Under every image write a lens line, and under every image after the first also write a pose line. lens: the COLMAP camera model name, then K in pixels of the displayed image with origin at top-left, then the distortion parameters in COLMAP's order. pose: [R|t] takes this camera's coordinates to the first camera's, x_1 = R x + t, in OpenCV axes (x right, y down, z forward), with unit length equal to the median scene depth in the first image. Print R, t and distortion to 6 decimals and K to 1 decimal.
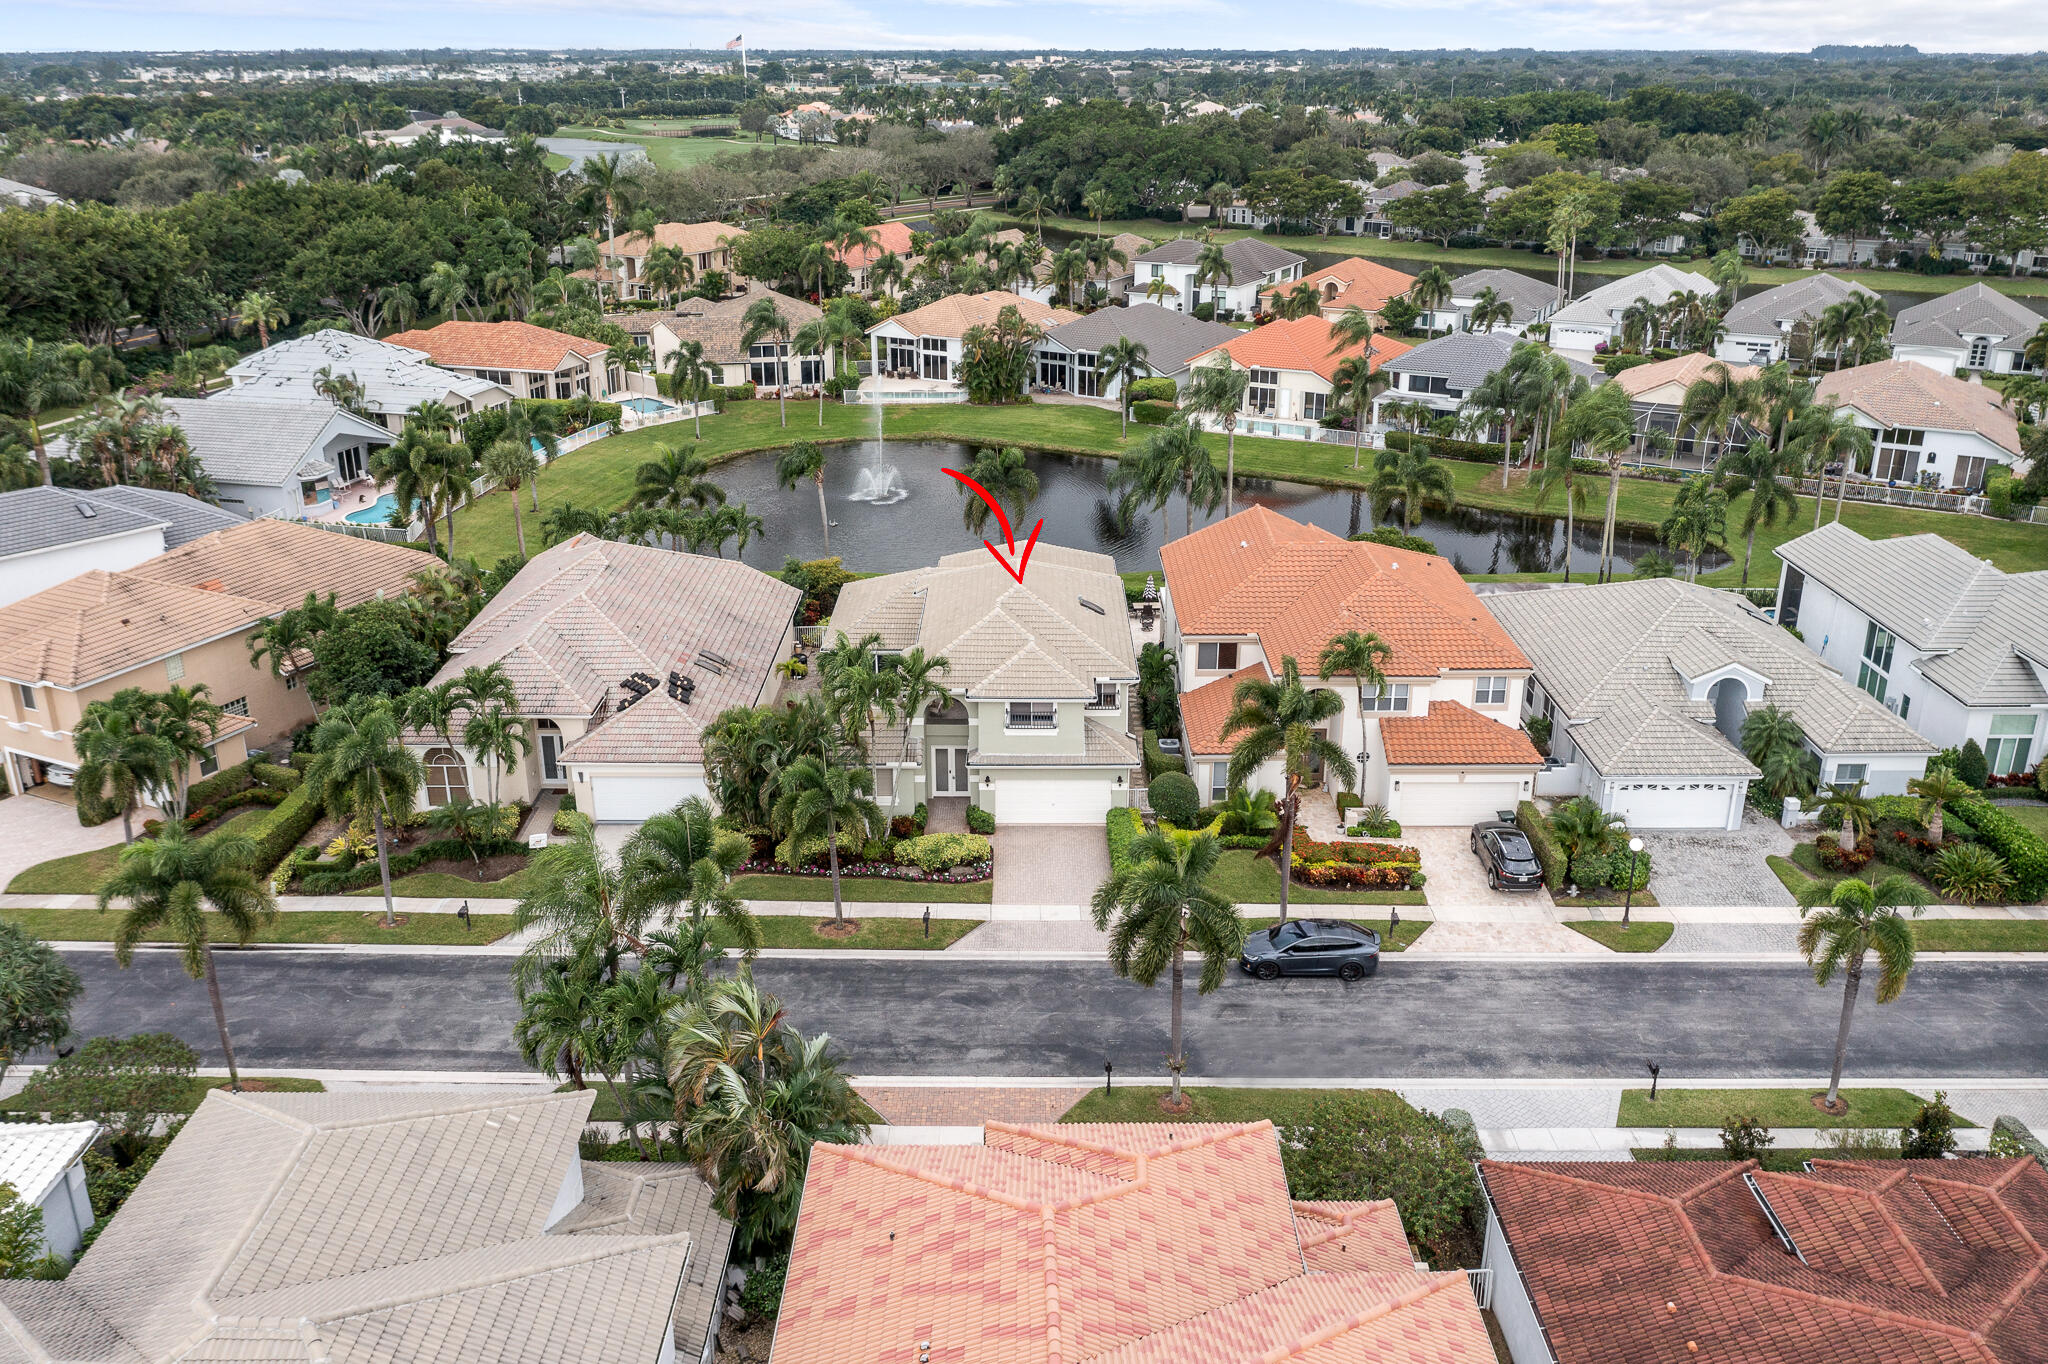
lens RADIAL K [[1642.7, 0, 1024.0], [0, 1642.7, 682.0], [0, 0, 1]] dist [-0.005138, 0.007035]
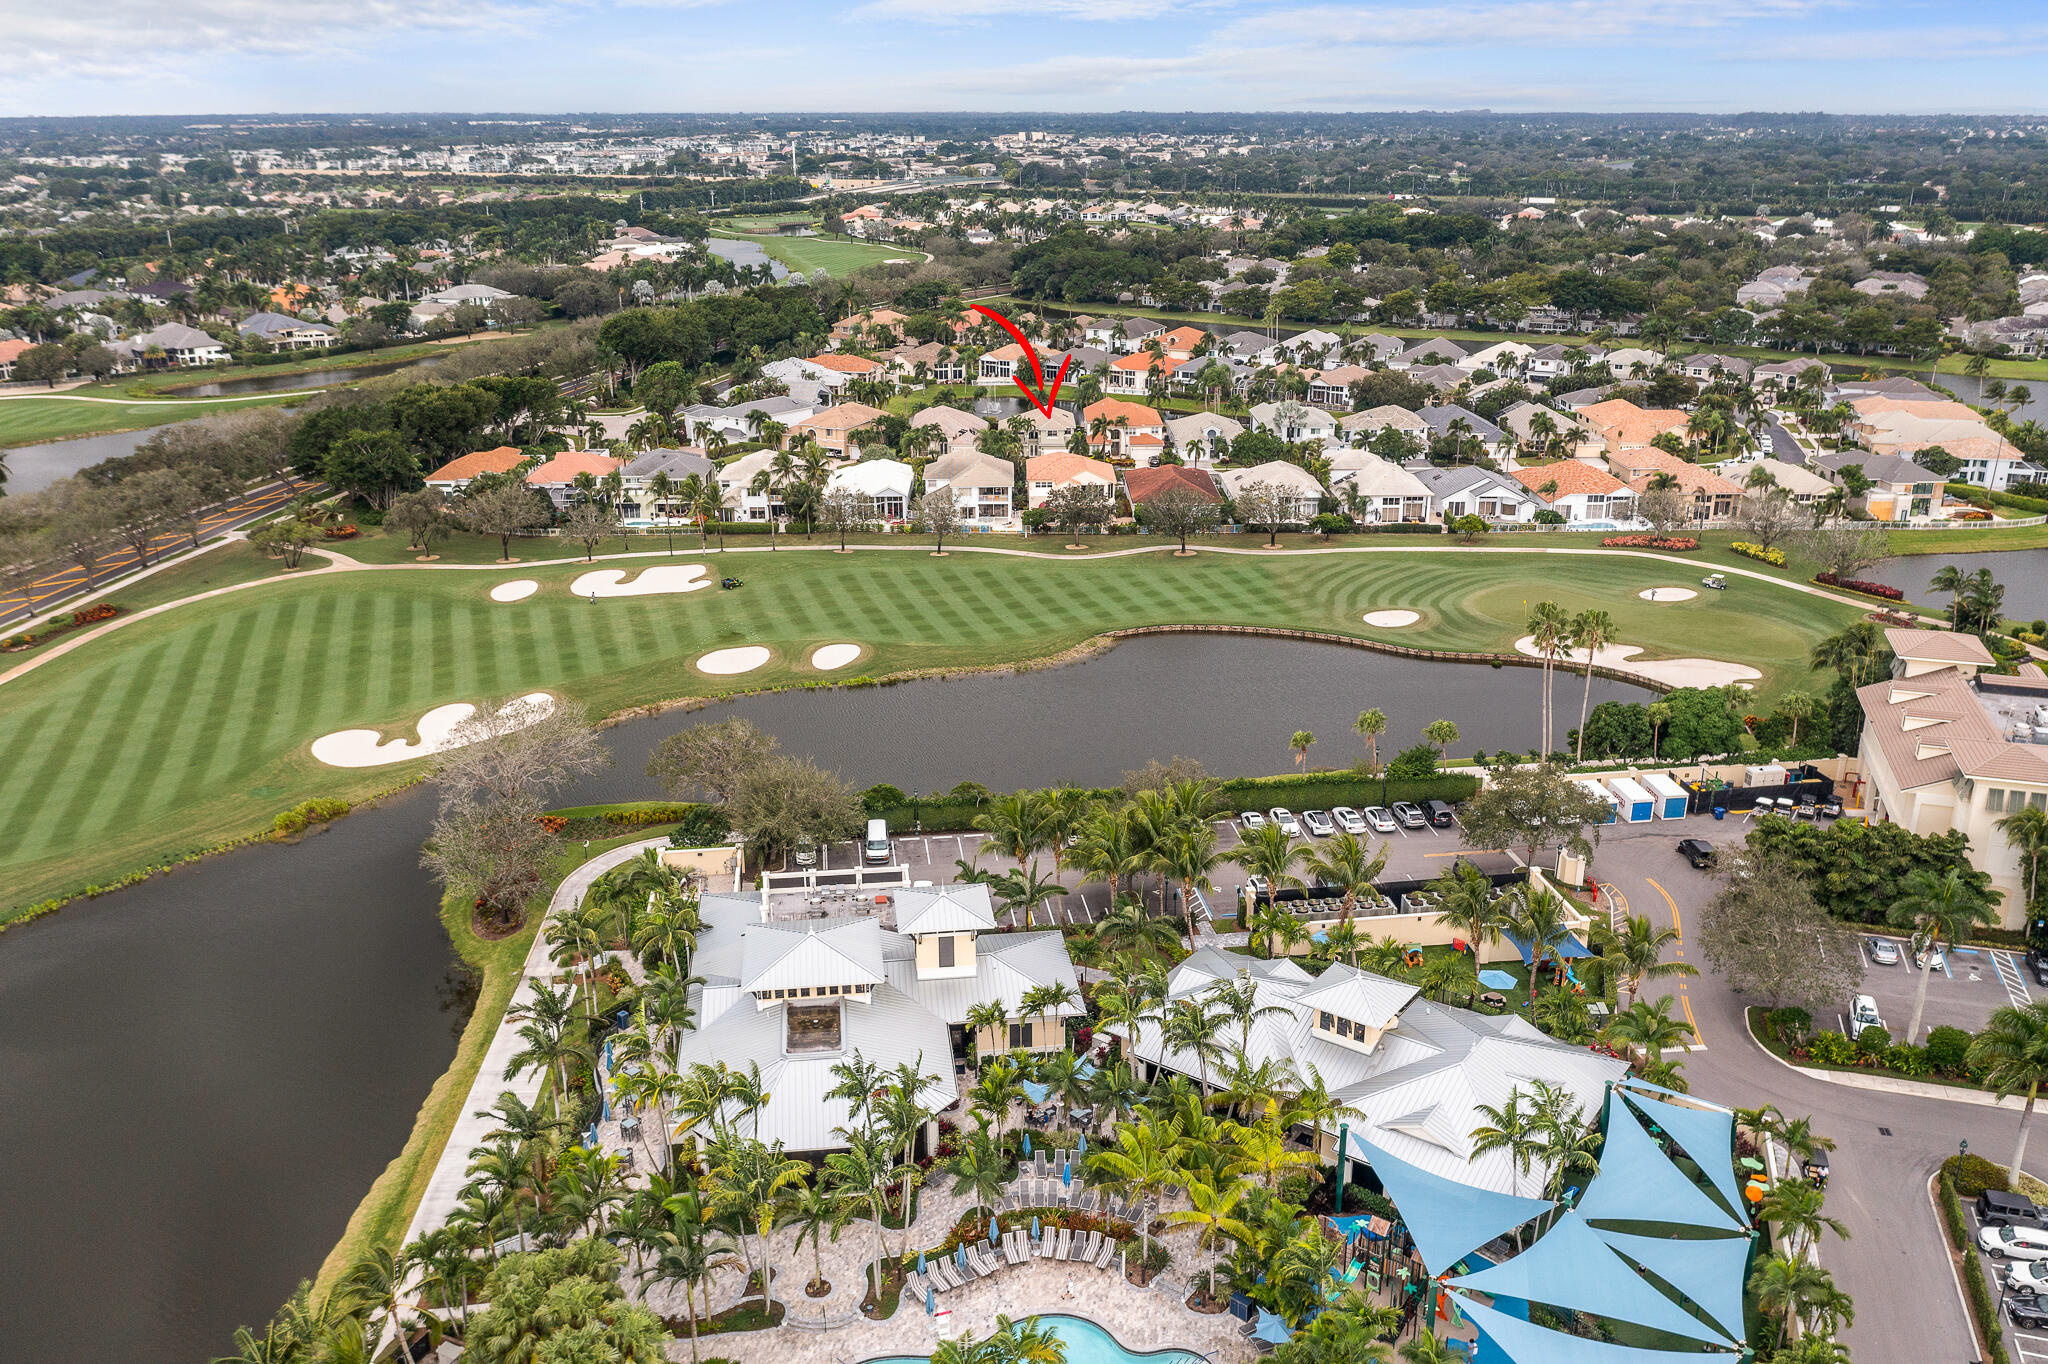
lens RADIAL K [[1642.7, 0, 1024.0], [0, 1642.7, 682.0], [0, 0, 1]] dist [-0.005138, 0.007035]
pose [[0.999918, -0.007390, 0.010485, -0.043500], [0.007695, 0.999539, -0.029356, 0.288049], [-0.010264, 0.029434, 0.999514, -1.213066]]
